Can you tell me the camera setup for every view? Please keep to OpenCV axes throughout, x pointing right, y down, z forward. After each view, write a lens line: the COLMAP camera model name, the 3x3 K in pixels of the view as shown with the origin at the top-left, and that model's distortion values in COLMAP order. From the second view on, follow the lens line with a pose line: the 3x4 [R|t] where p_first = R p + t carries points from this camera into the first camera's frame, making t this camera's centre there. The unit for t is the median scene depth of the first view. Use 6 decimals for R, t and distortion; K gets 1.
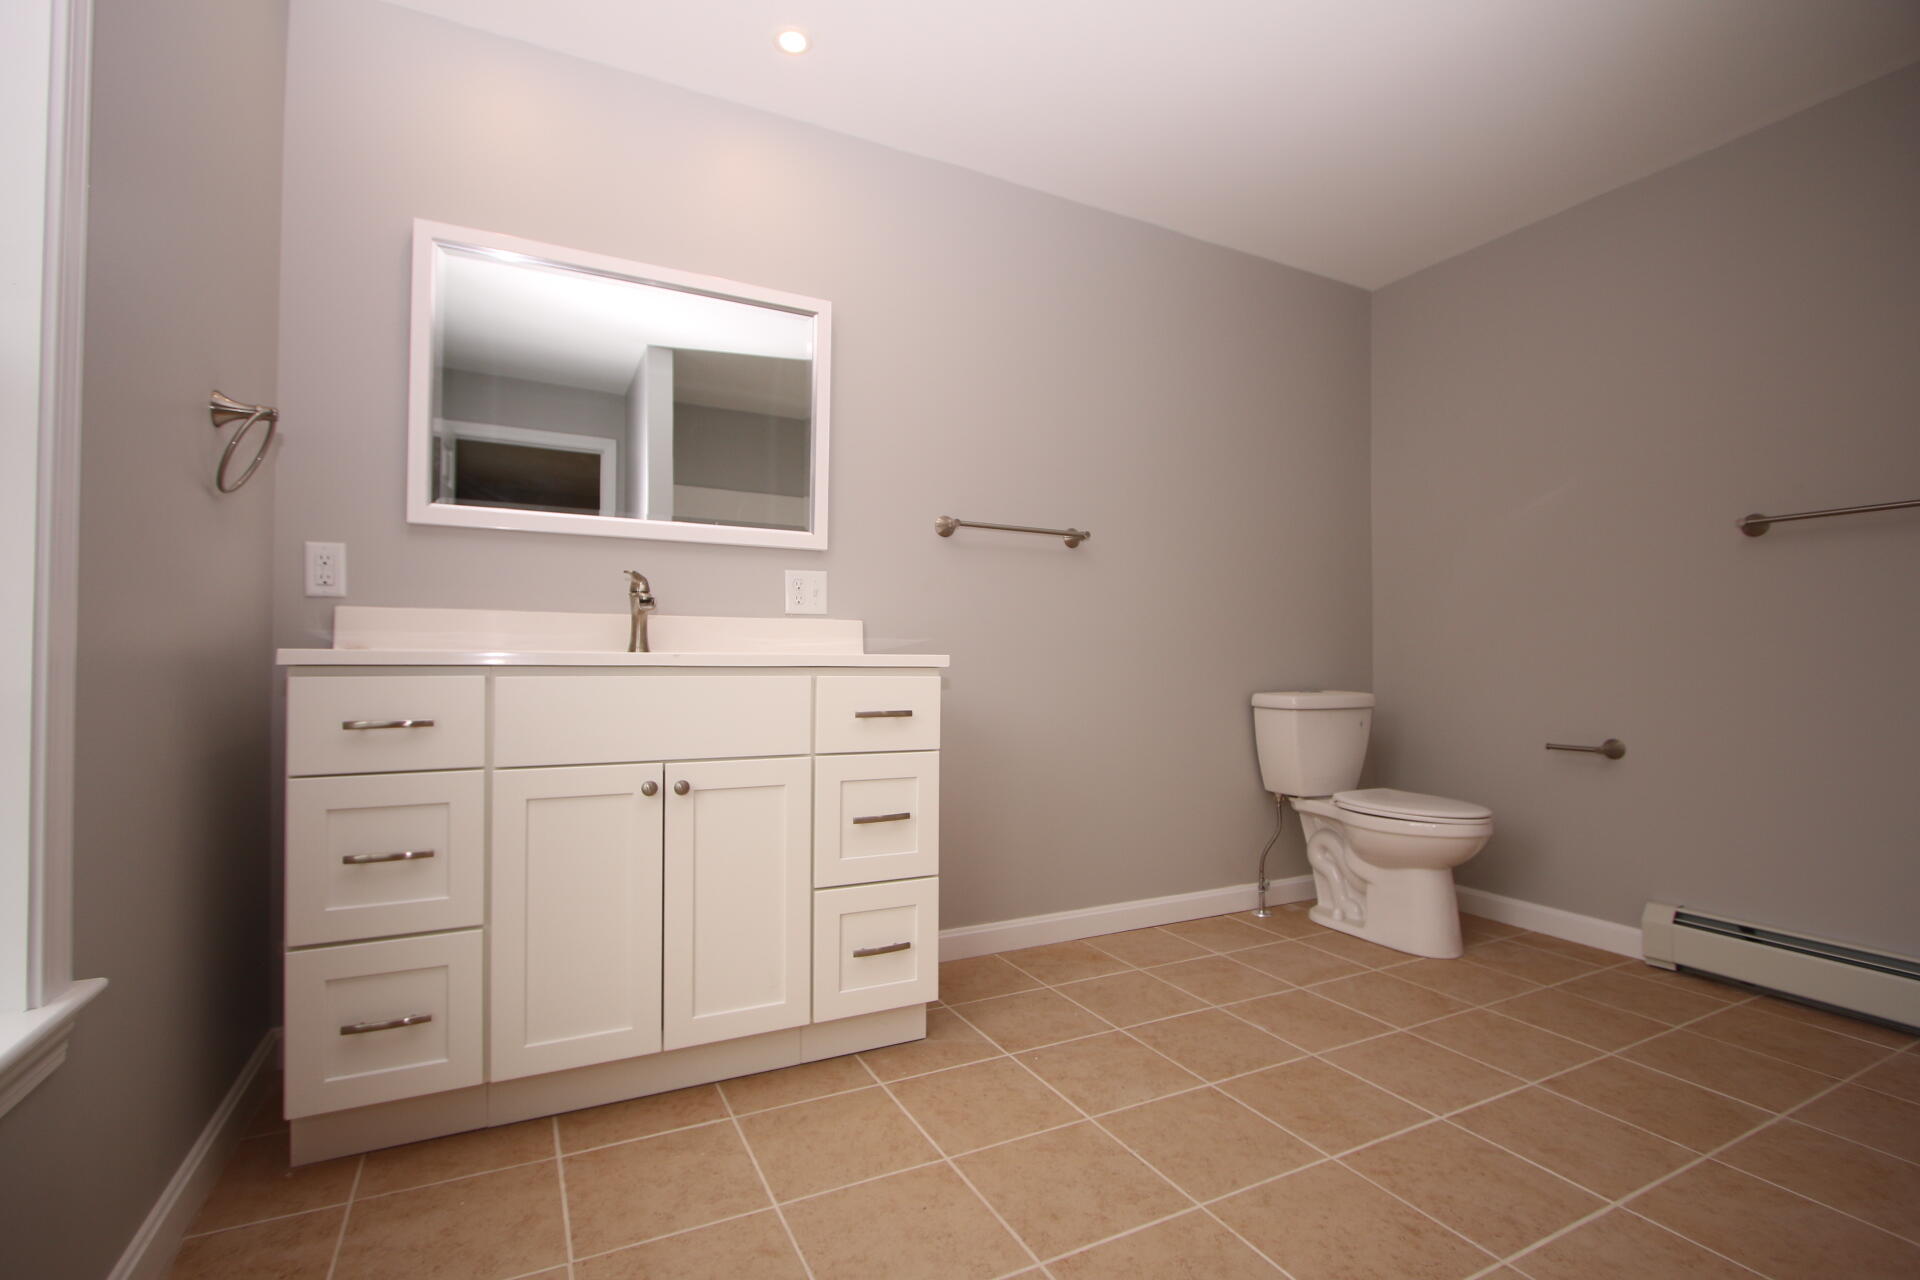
lens RADIAL K [[880.8, 0, 968.2], [0, 880.8, 643.3], [0, 0, 1]] dist [-0.019477, 0.002417]
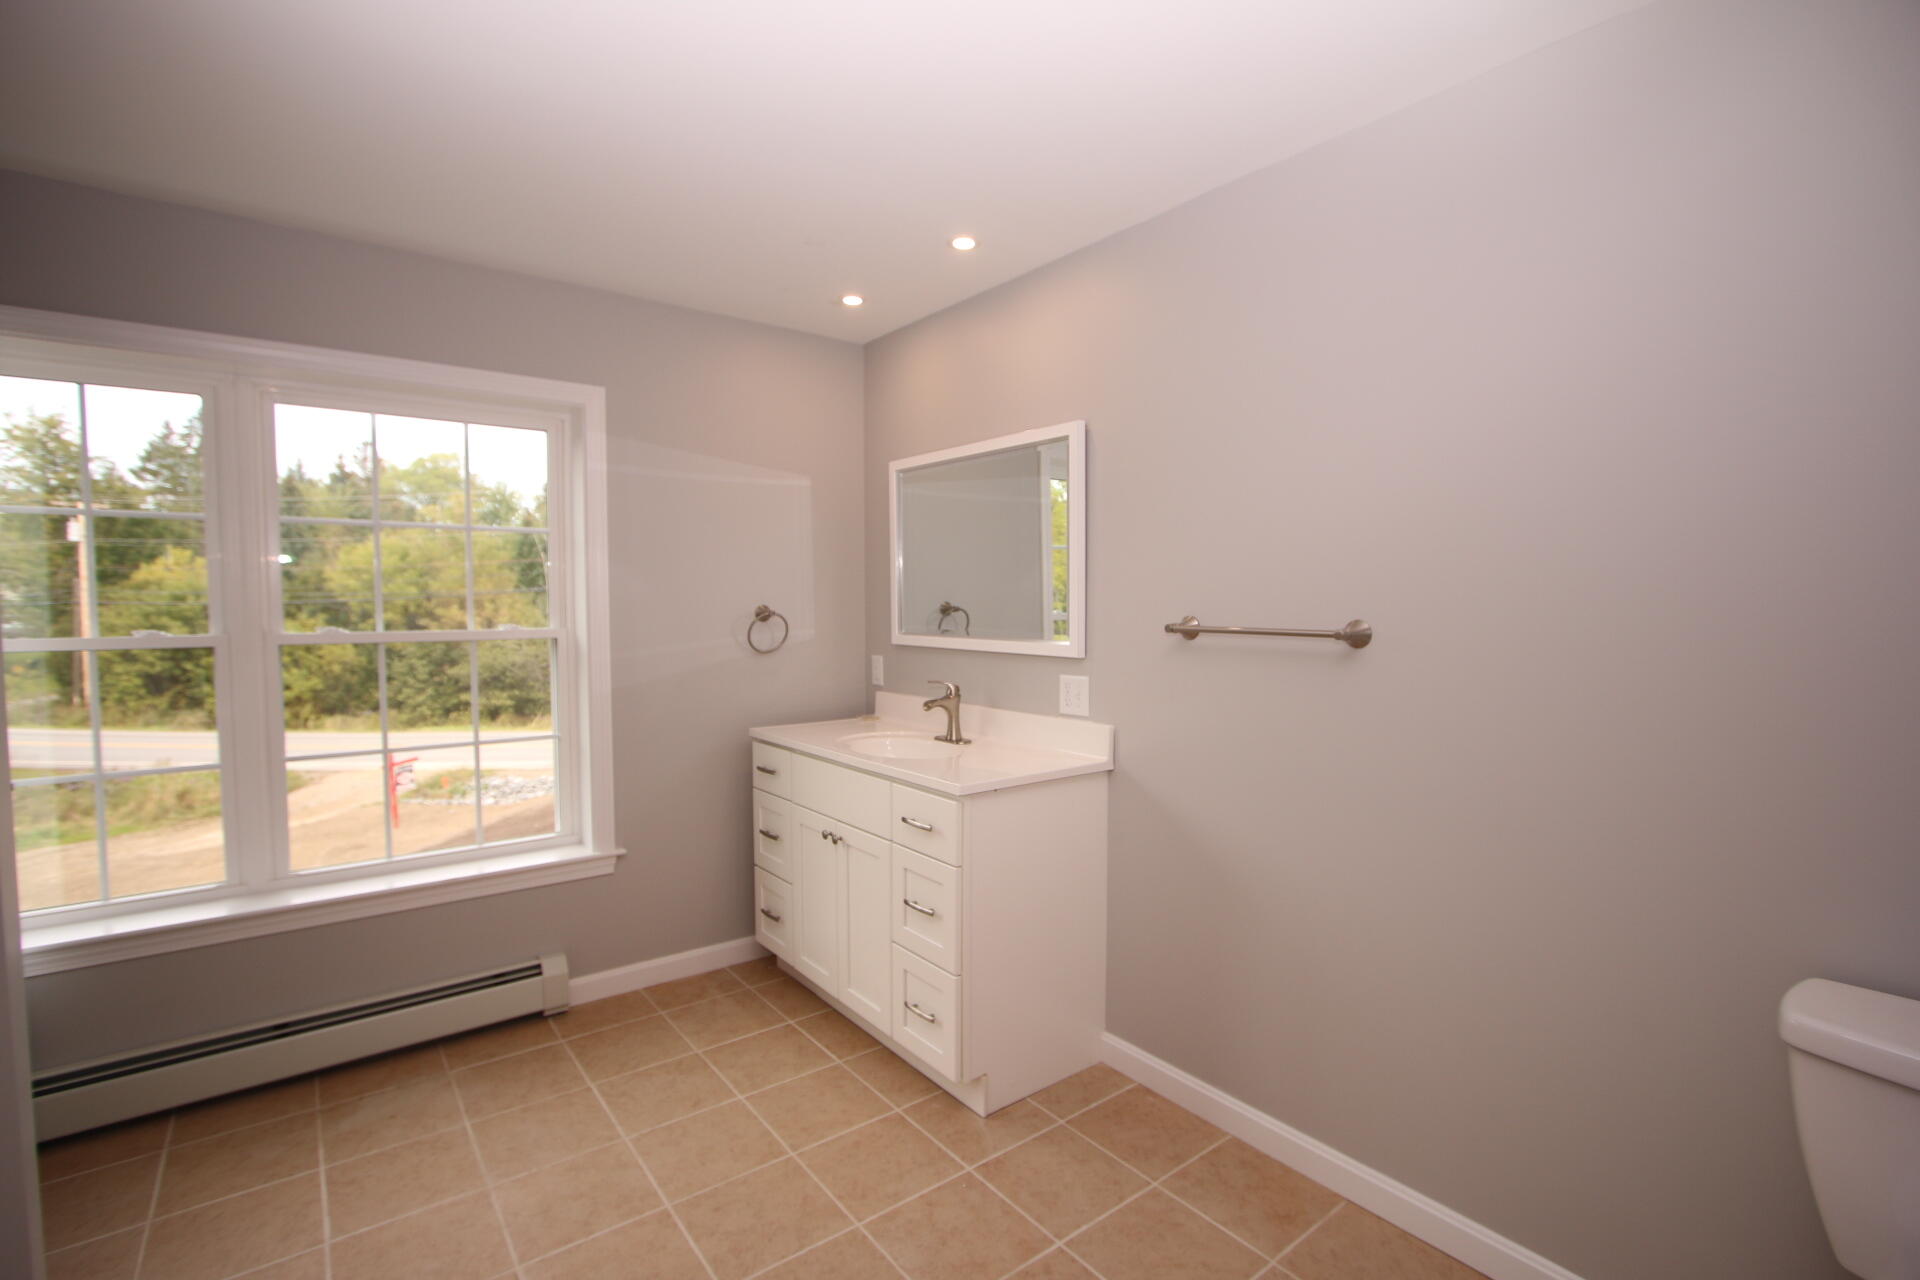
lens RADIAL K [[880.8, 0, 958.4], [0, 880.8, 639.0], [0, 0, 1]] dist [-0.019477, 0.002417]
pose [[0.168463, 0.040237, -0.984886, 1.067906], [0.022112, 0.998761, 0.044586, -0.221811], [0.985460, -0.029289, 0.167365, 0.830654]]
